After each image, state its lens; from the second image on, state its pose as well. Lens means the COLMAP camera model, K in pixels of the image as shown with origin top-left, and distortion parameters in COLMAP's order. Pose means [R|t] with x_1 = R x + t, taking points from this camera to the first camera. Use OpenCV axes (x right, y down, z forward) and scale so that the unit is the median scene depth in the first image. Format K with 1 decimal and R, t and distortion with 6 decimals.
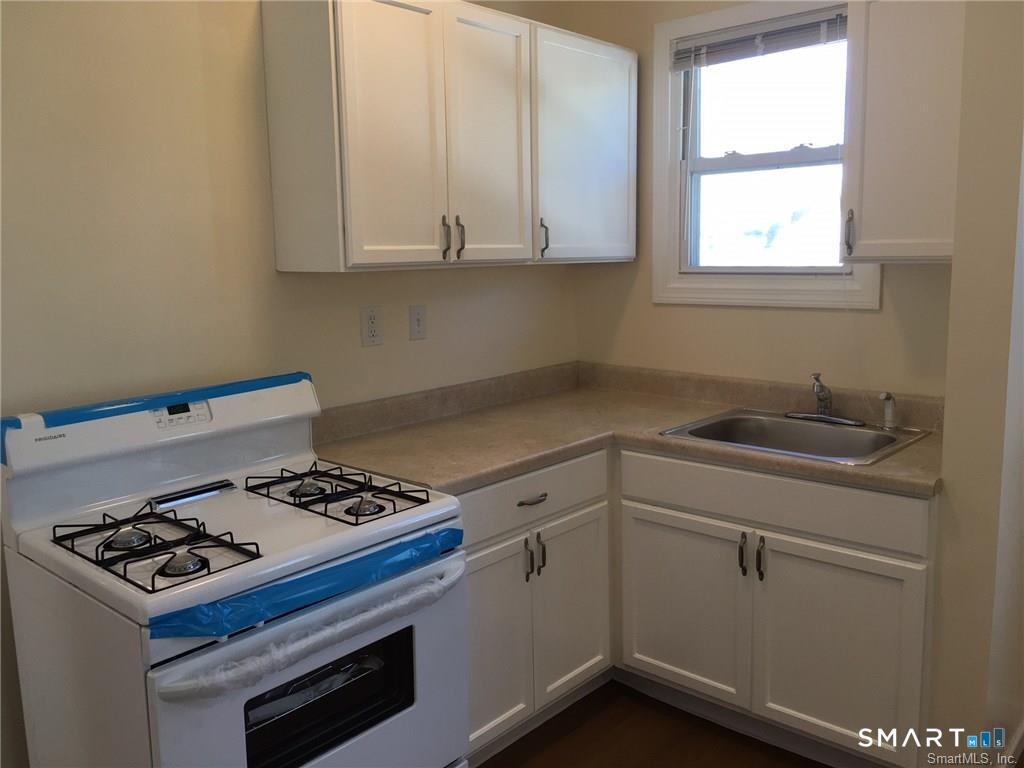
lens RADIAL K [[863.0, 0, 511.9], [0, 863.0, 377.7], [0, 0, 1]] dist [0.034599, -0.001752]
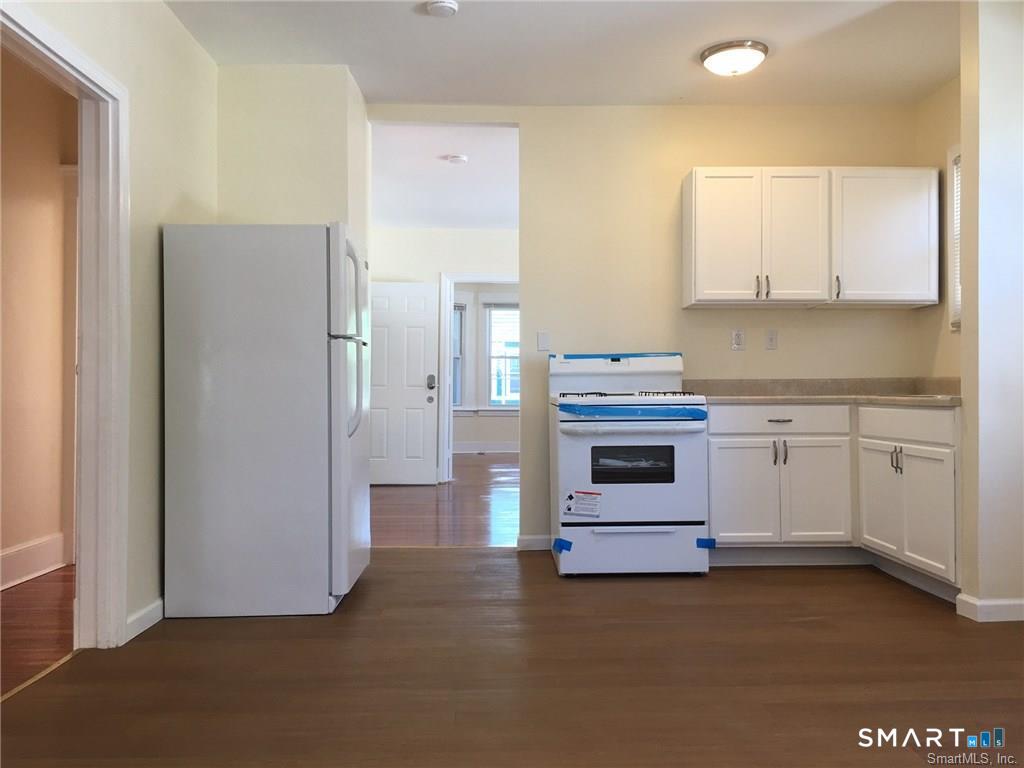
lens RADIAL K [[863.0, 0, 513.6], [0, 863.0, 385.1], [0, 0, 1]] dist [0.034599, -0.001752]
pose [[0.685883, 0.013699, -0.727583, 0.977260], [-0.115915, 0.989114, -0.090648, 0.298696], [0.718421, 0.146511, 0.680004, -0.684334]]
